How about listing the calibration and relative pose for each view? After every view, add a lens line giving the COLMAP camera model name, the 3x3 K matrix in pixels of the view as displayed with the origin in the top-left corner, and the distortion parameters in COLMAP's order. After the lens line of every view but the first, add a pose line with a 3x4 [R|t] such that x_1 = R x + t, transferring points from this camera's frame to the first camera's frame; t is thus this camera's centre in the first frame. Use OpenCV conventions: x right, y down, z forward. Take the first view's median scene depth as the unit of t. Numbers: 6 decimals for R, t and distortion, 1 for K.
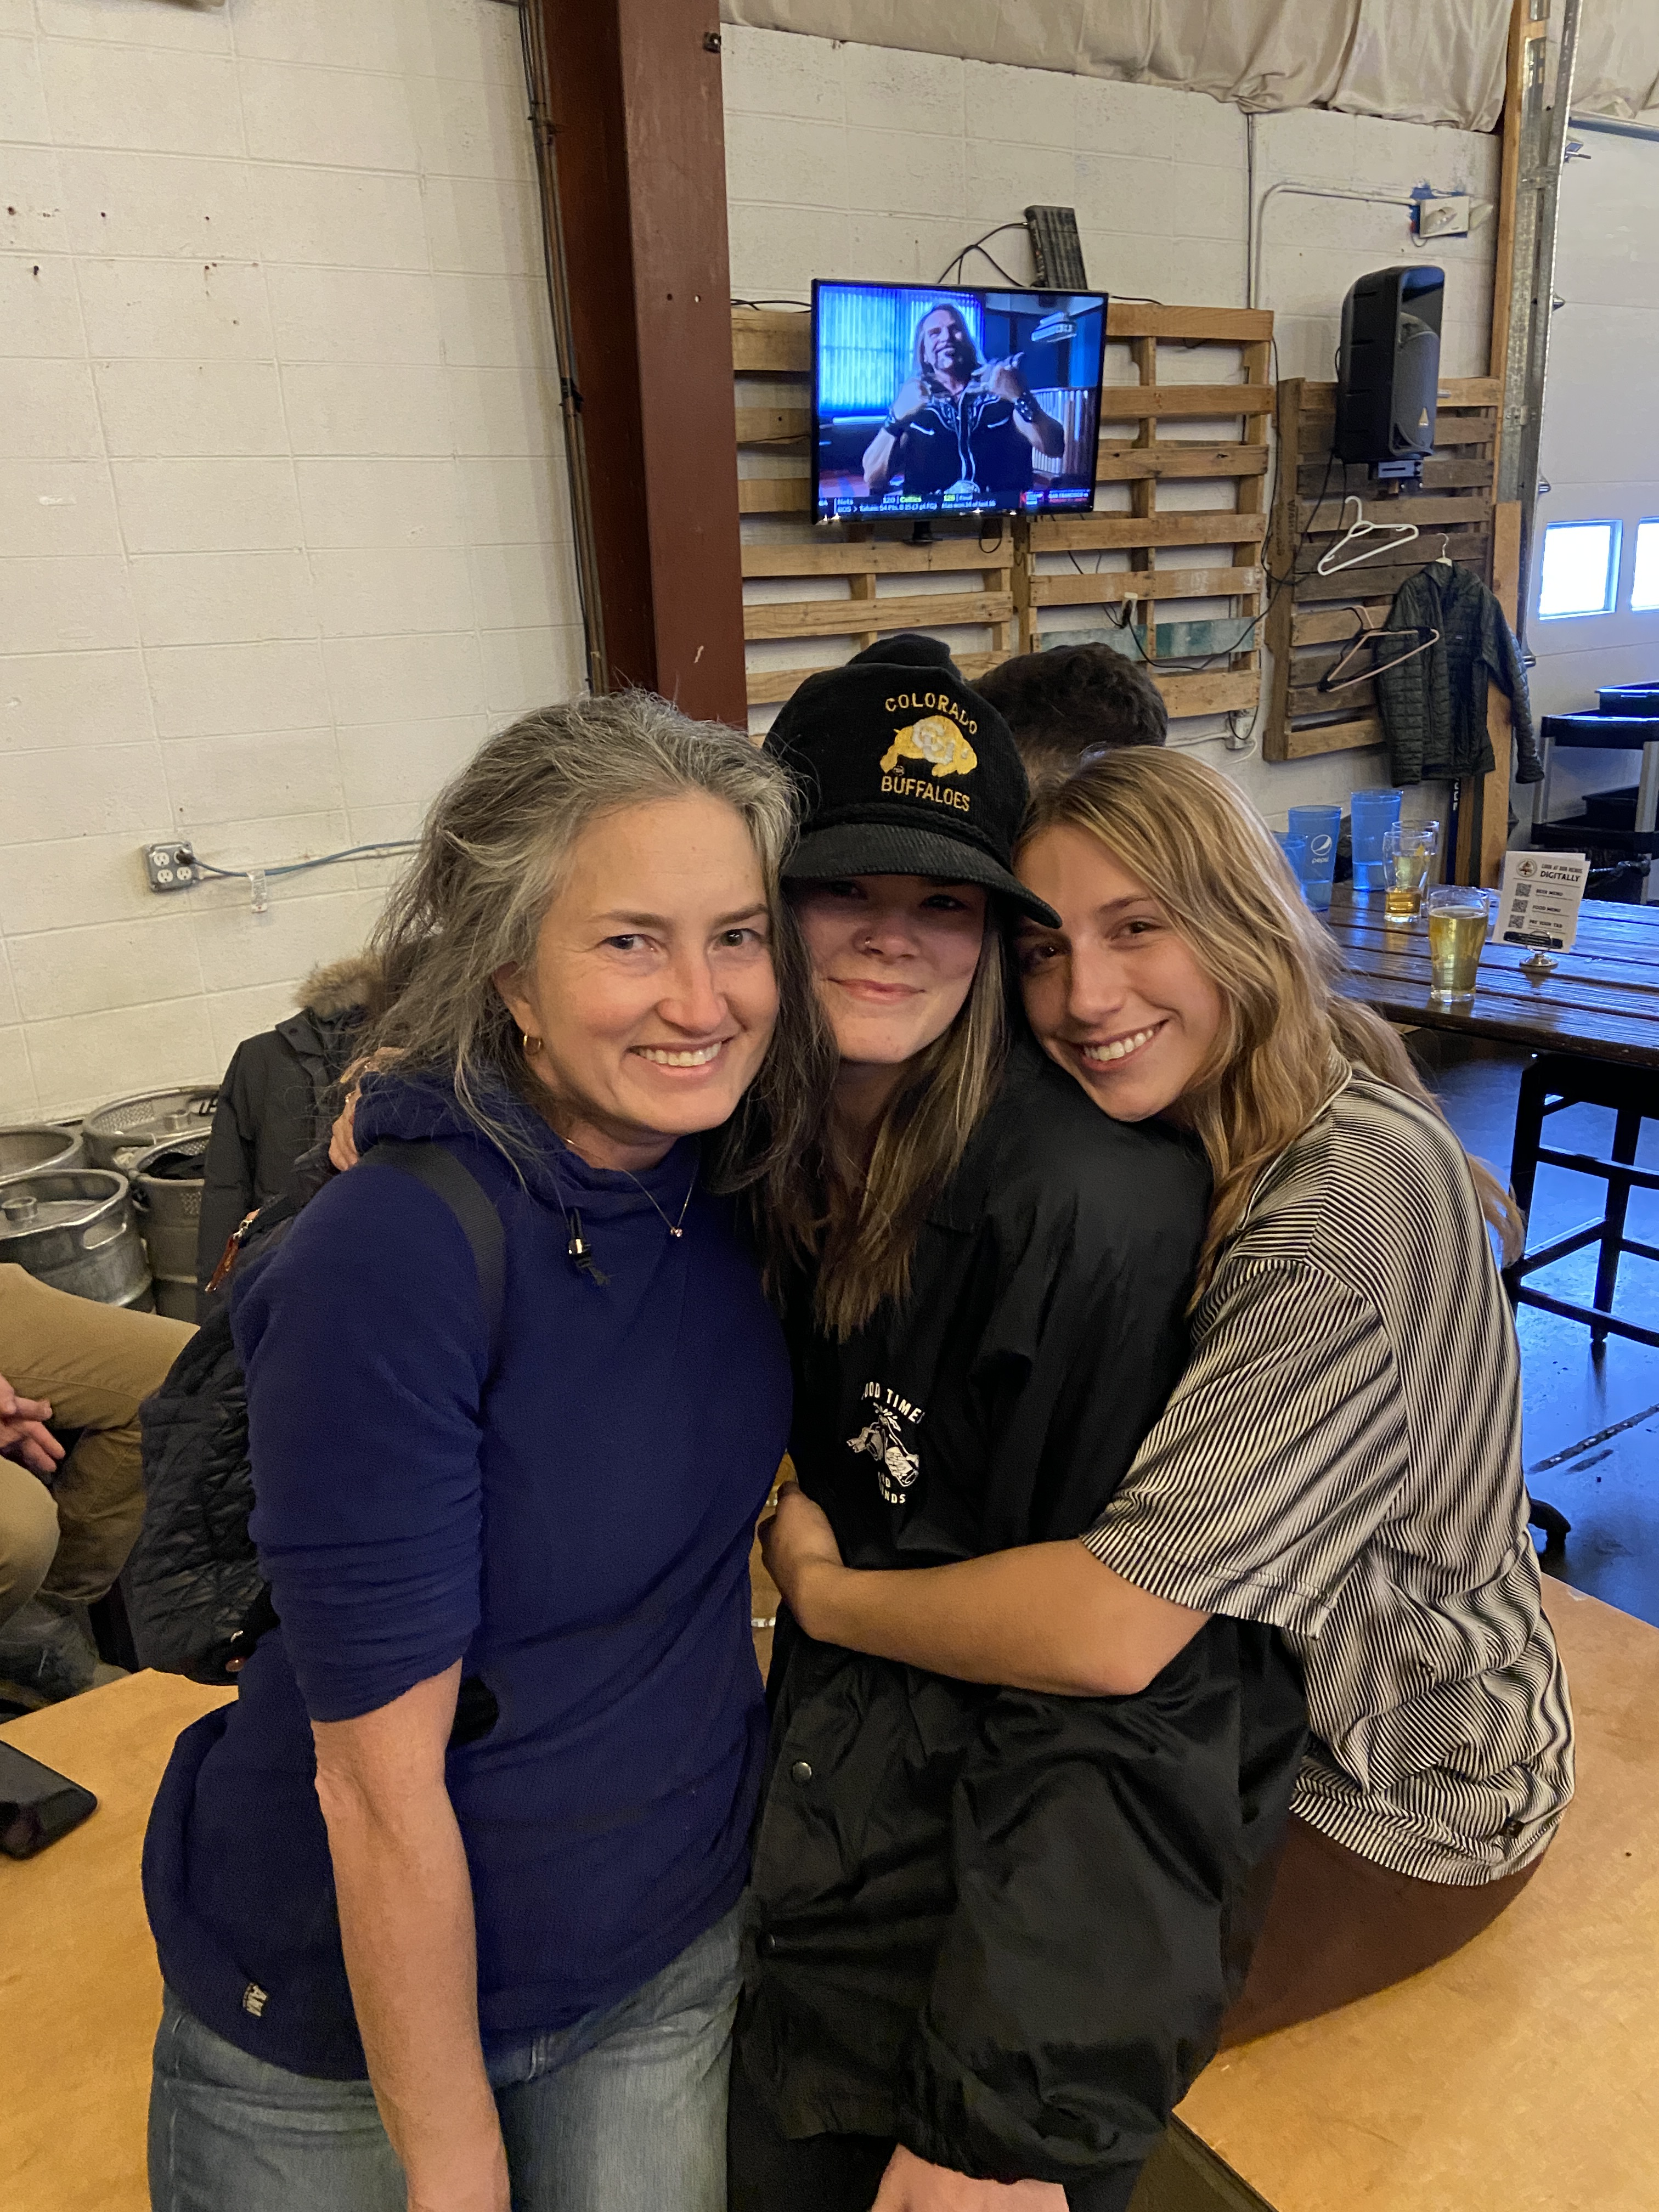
lens RADIAL K [[1645.2, 0, 829.5], [0, 1645.2, 1106.0], [0, 0, 1]] dist [0.001797, -0.082897]
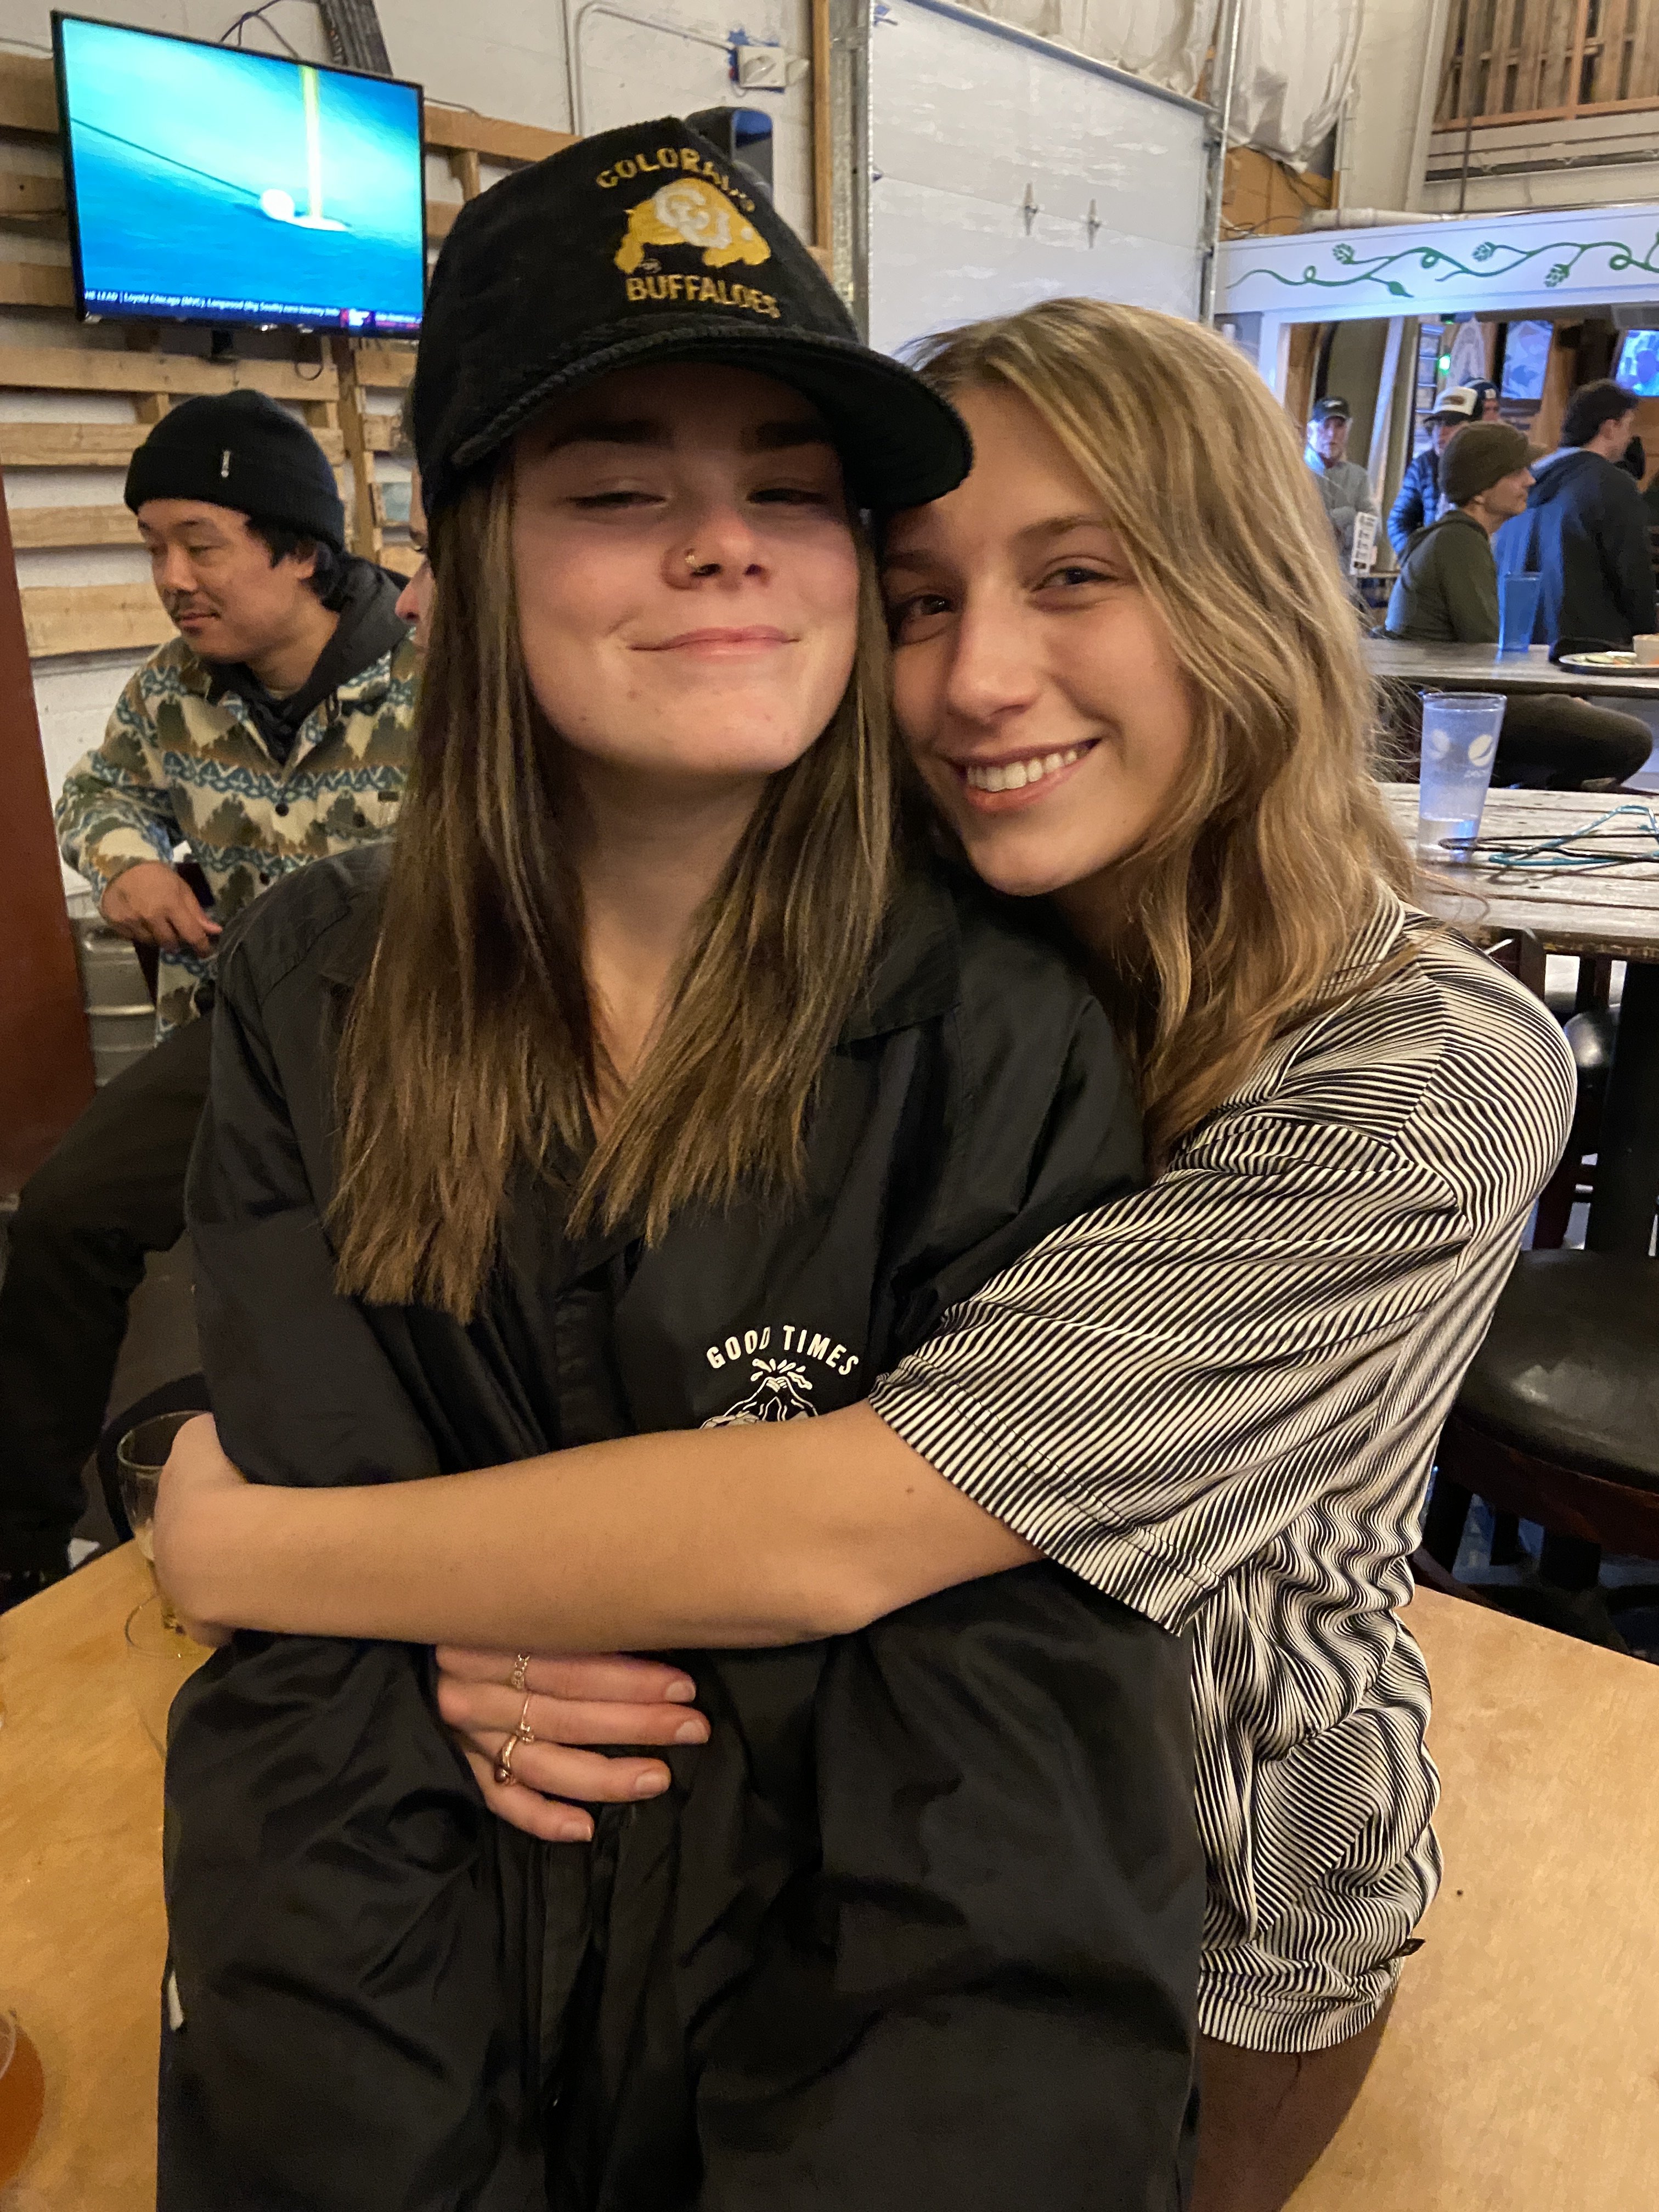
lens RADIAL K [[1706.3, 0, 832.2], [0, 1706.3, 1070.4], [0, 0, 1]] dist [0.003894, -0.046961]
pose [[0.914468, -0.090993, 0.394295, -0.029122], [0.087737, 0.995796, 0.026320, 0.008181], [-0.395032, 0.010525, 0.918607, 0.107613]]
